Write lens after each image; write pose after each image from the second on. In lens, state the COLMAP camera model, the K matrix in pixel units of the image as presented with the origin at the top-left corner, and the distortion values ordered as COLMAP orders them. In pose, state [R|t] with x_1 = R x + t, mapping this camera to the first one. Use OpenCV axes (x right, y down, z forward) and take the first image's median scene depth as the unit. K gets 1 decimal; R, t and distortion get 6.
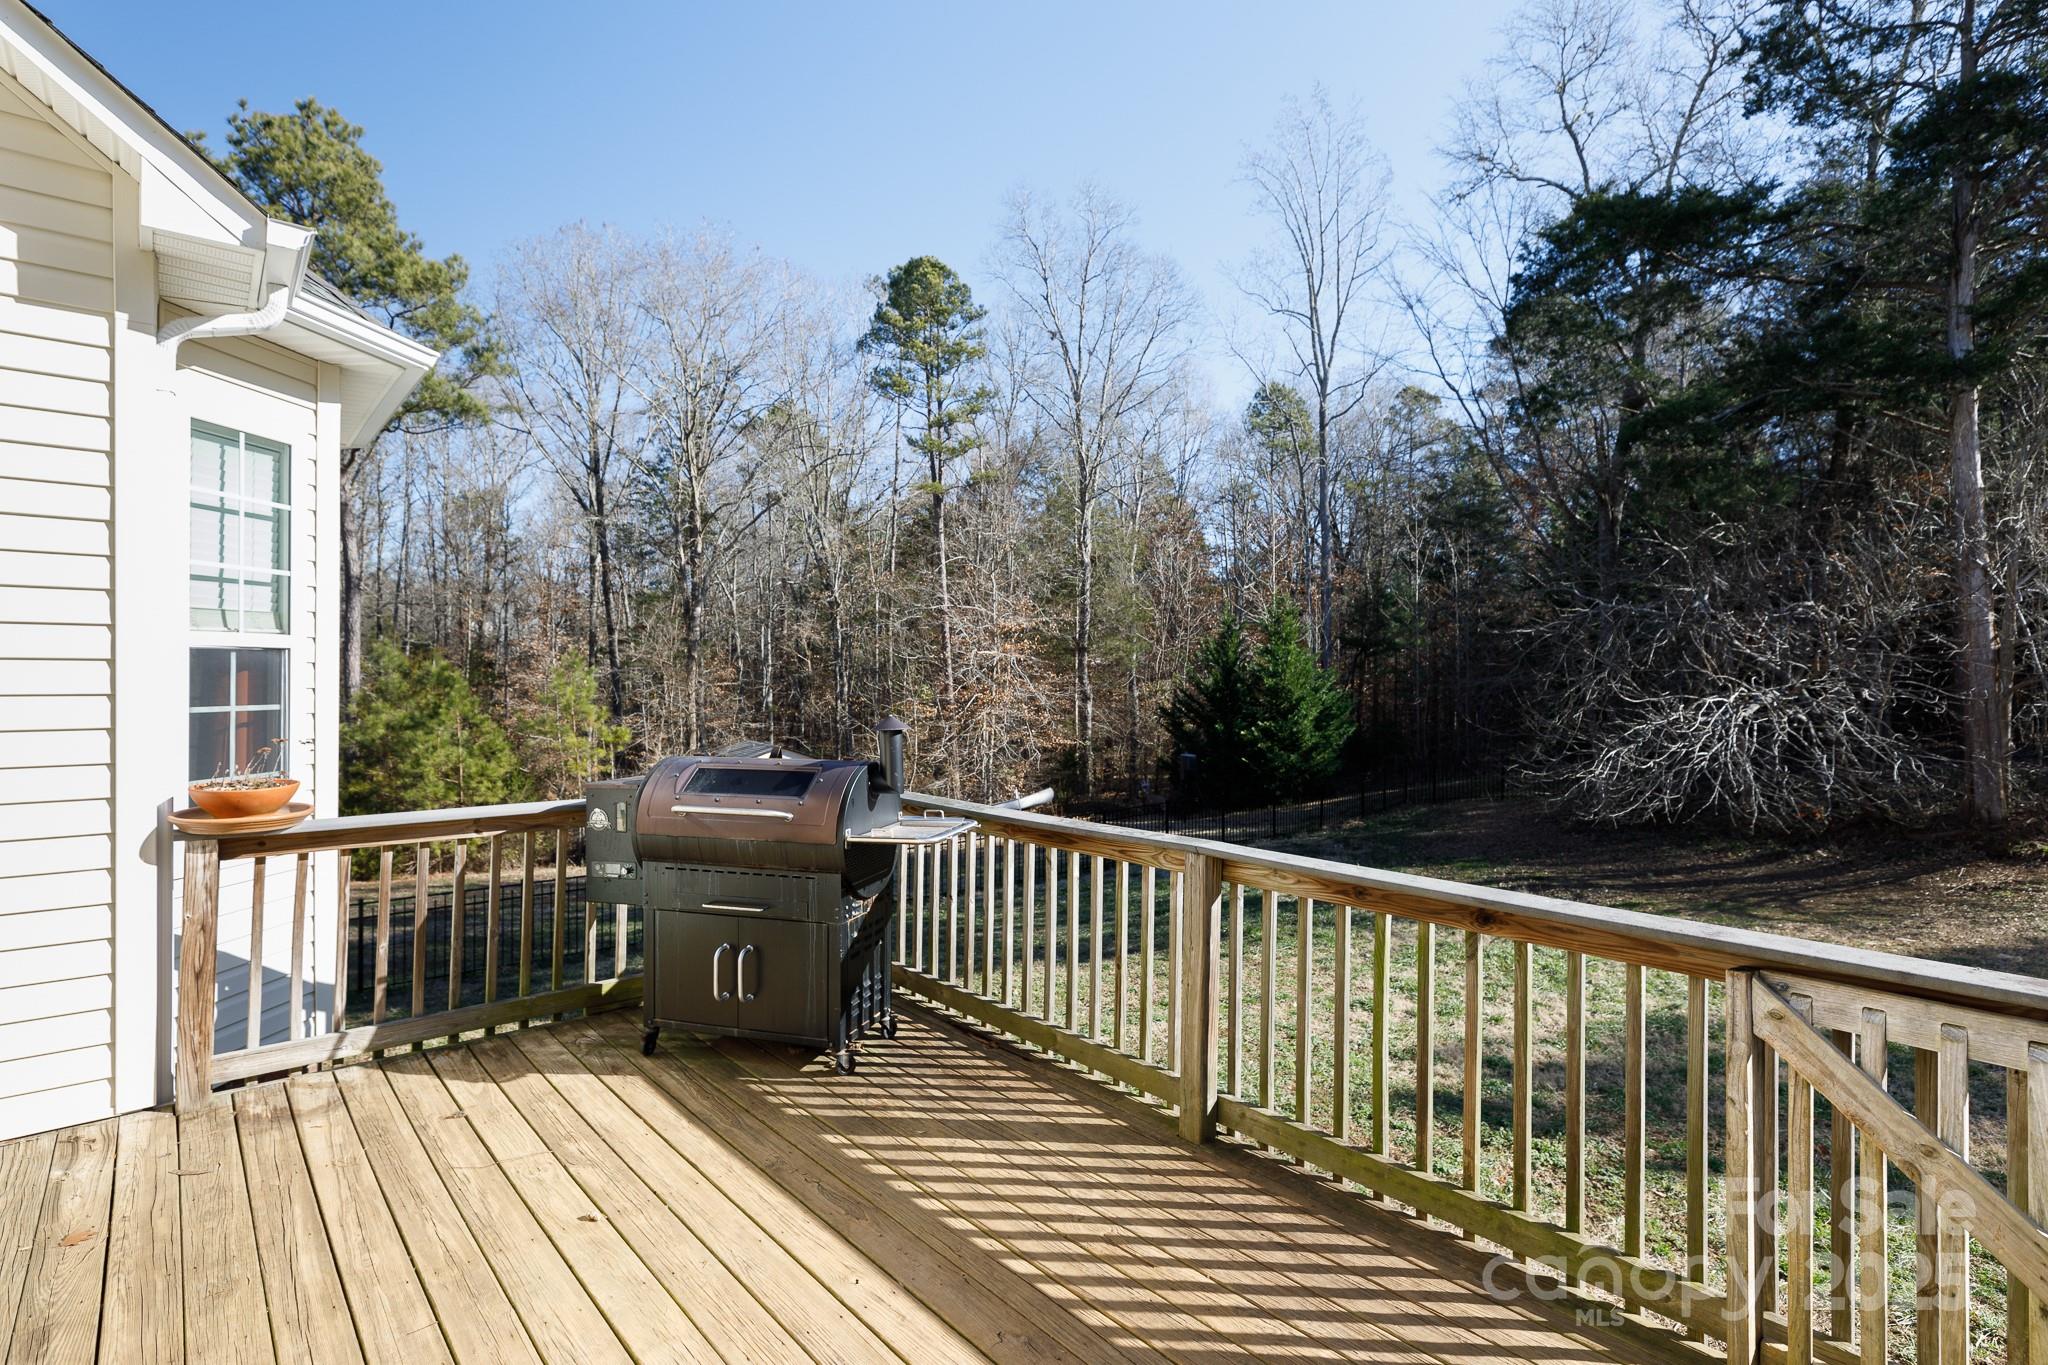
lens RADIAL K [[996.4, 0, 1021.7], [0, 996.4, 673.7], [0, 0, 1]] dist [-0.003744, -0.001014]
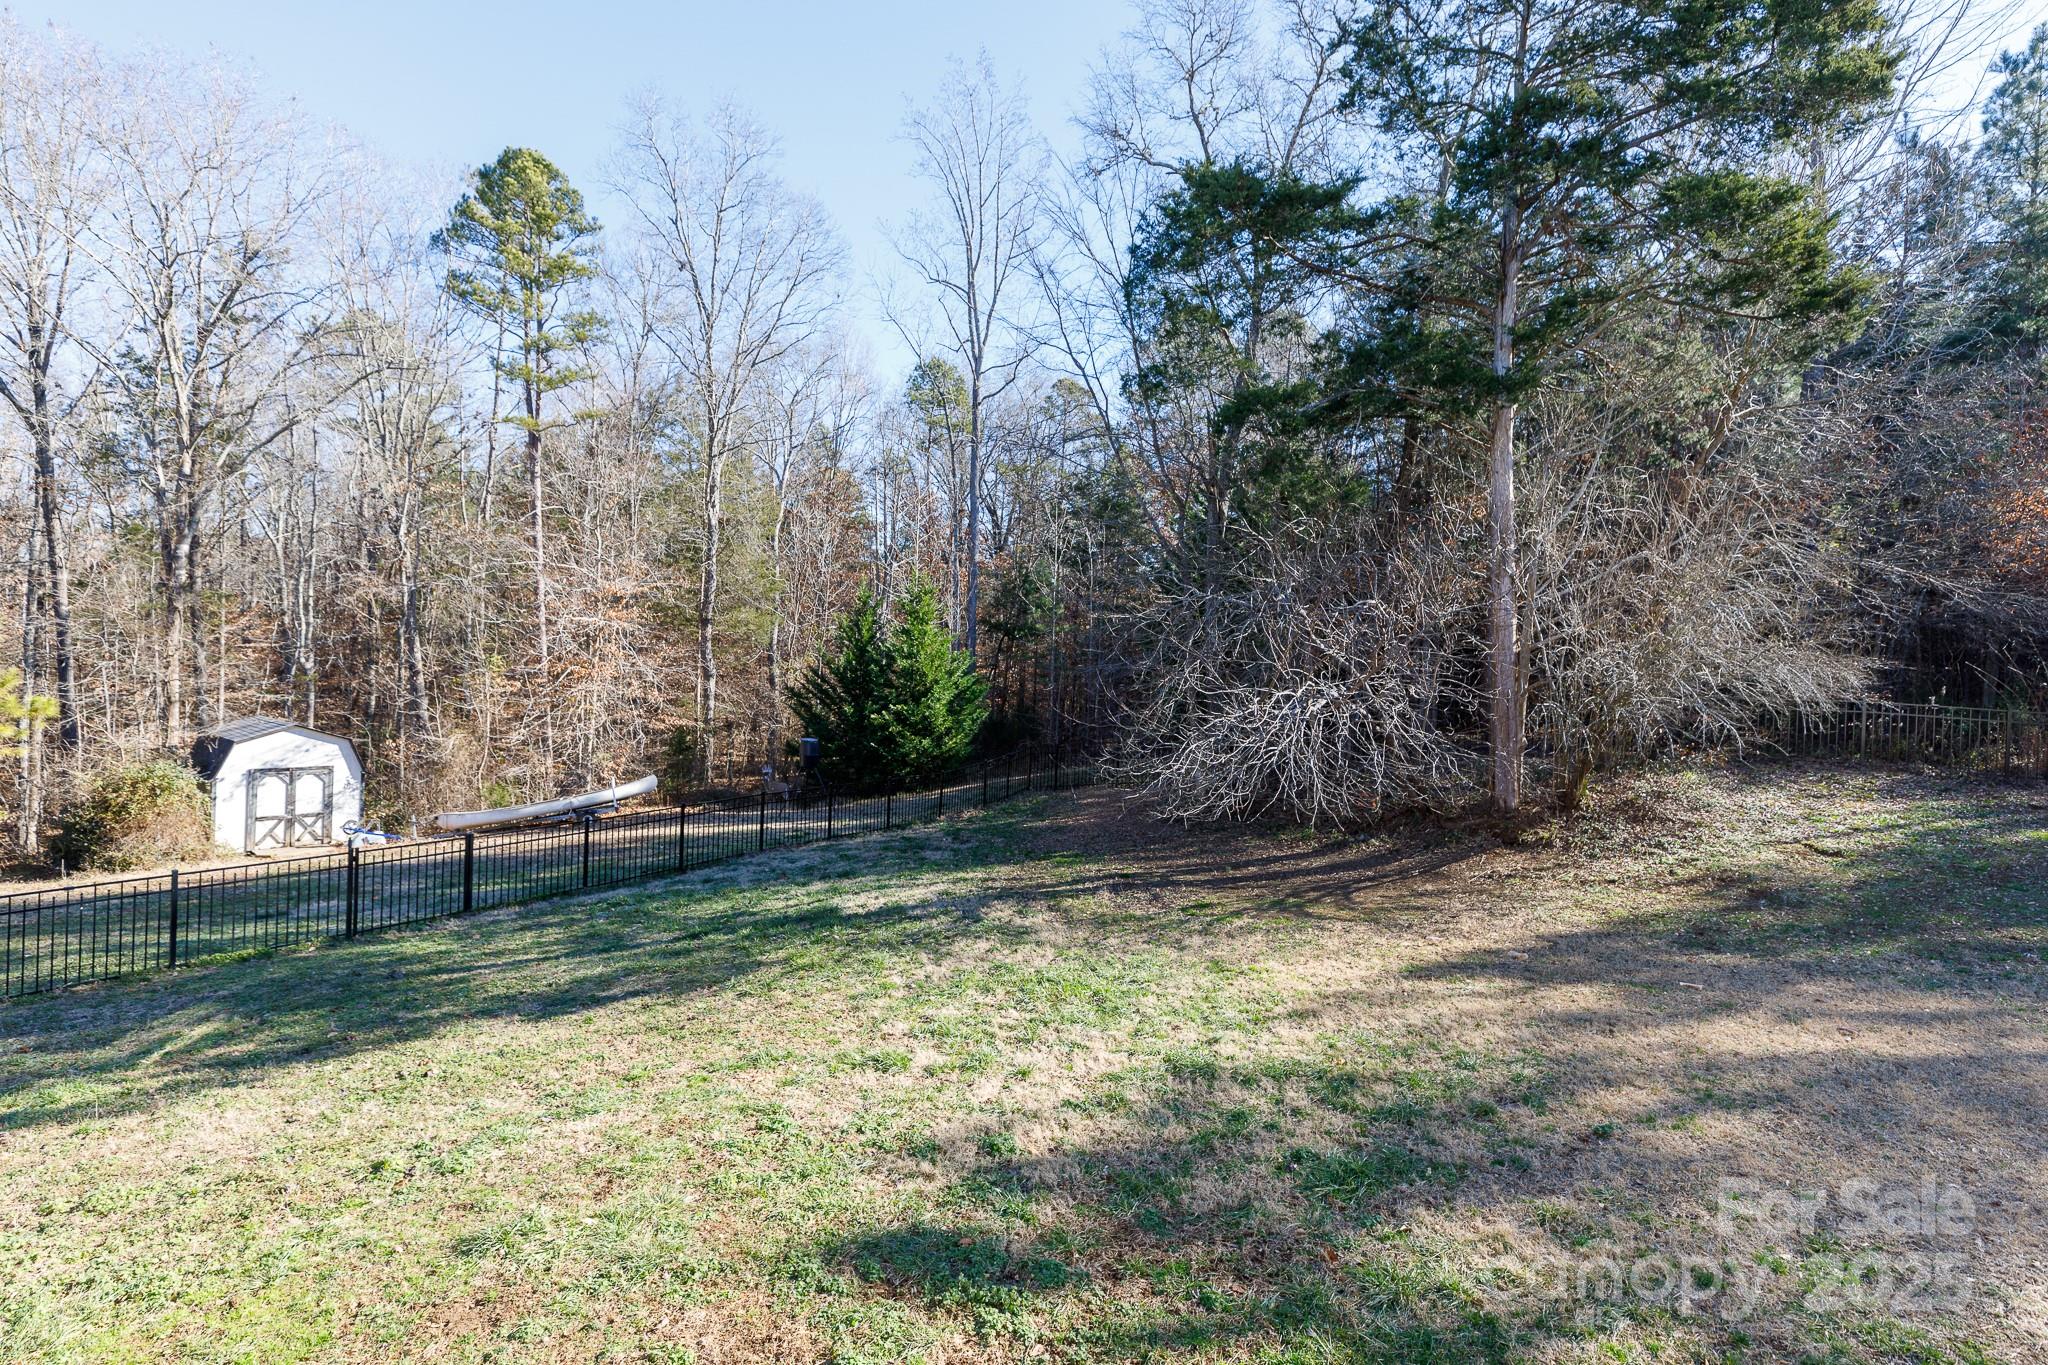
lens RADIAL K [[996.4, 0, 1021.7], [0, 996.4, 673.7], [0, 0, 1]] dist [-0.003744, -0.001014]
pose [[0.948915, 0.027962, 0.314290, 0.073912], [-0.034262, 0.999307, 0.014537, 0.000717], [-0.313666, -0.024562, 0.949216, 0.079066]]
